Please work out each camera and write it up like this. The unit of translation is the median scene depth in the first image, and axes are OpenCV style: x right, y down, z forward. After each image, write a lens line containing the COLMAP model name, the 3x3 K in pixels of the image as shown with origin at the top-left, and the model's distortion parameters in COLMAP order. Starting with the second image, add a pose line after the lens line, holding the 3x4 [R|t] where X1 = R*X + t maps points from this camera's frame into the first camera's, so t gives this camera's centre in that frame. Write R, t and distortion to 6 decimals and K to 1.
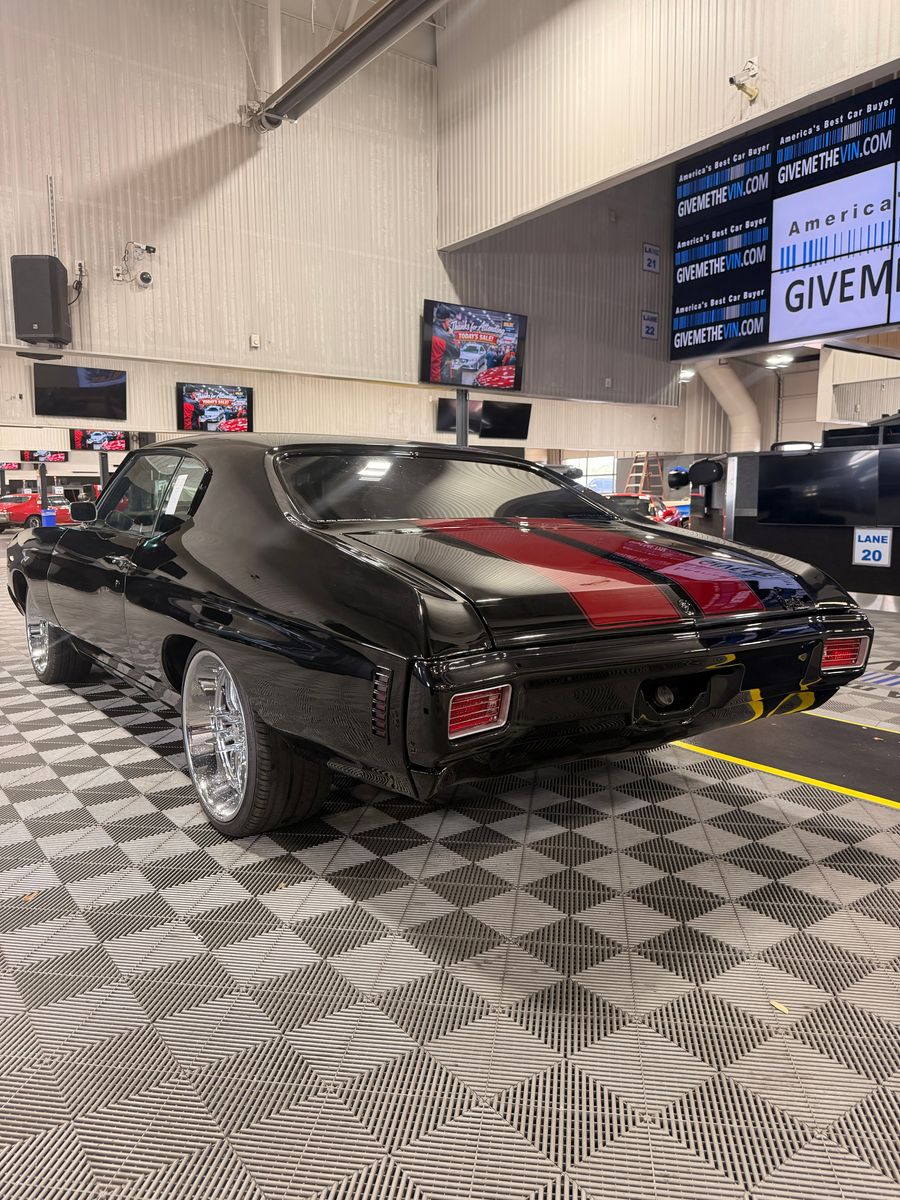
lens RADIAL K [[826.2, 0, 452.3], [0, 826.2, 595.5], [0, 0, 1]] dist [-0.005507, -0.021088]
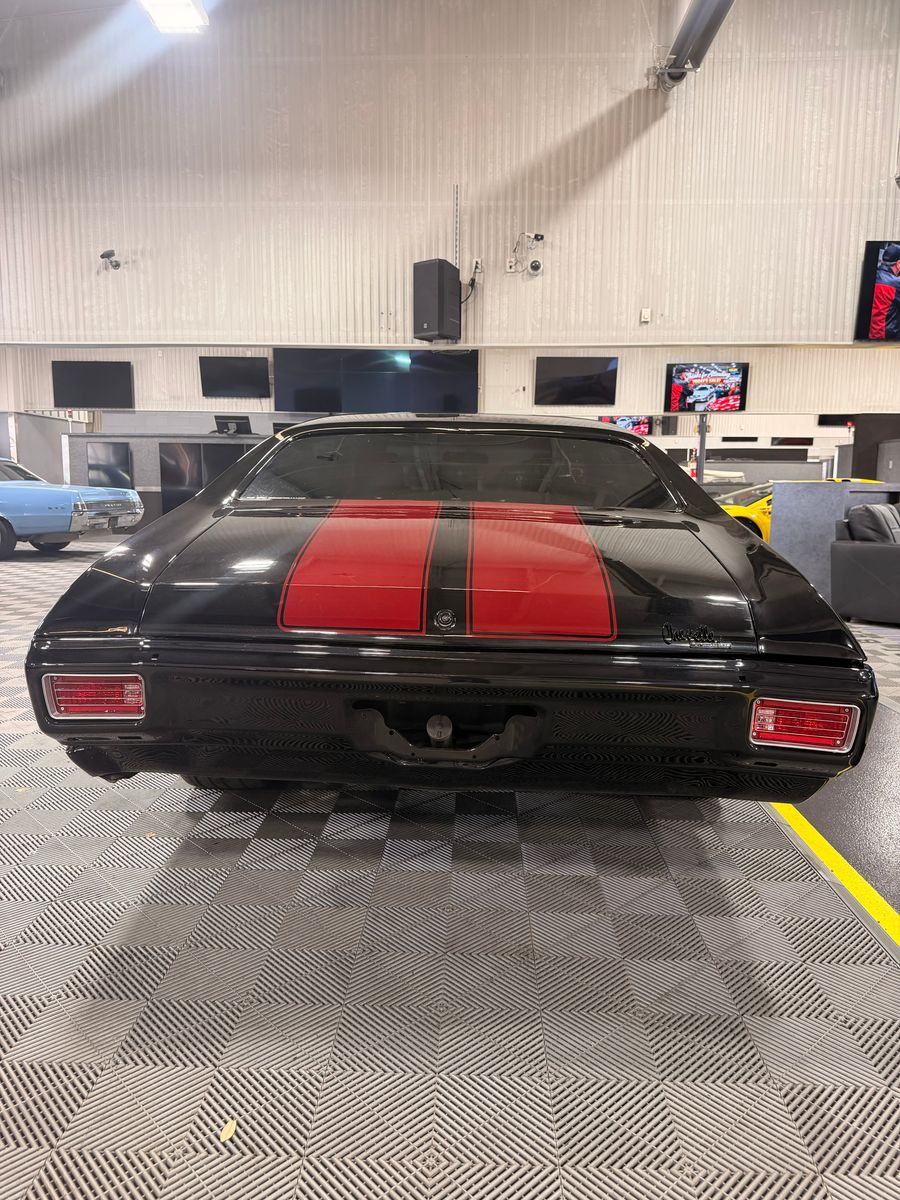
lens RADIAL K [[826.2, 0, 450.3], [0, 826.2, 601.3], [0, 0, 1]] dist [-0.005507, -0.021088]
pose [[0.788811, 0.092845, -0.607583, 0.206176], [-0.075914, 0.995673, 0.053591, -0.011956], [0.609930, 0.003851, 0.792446, 0.107739]]
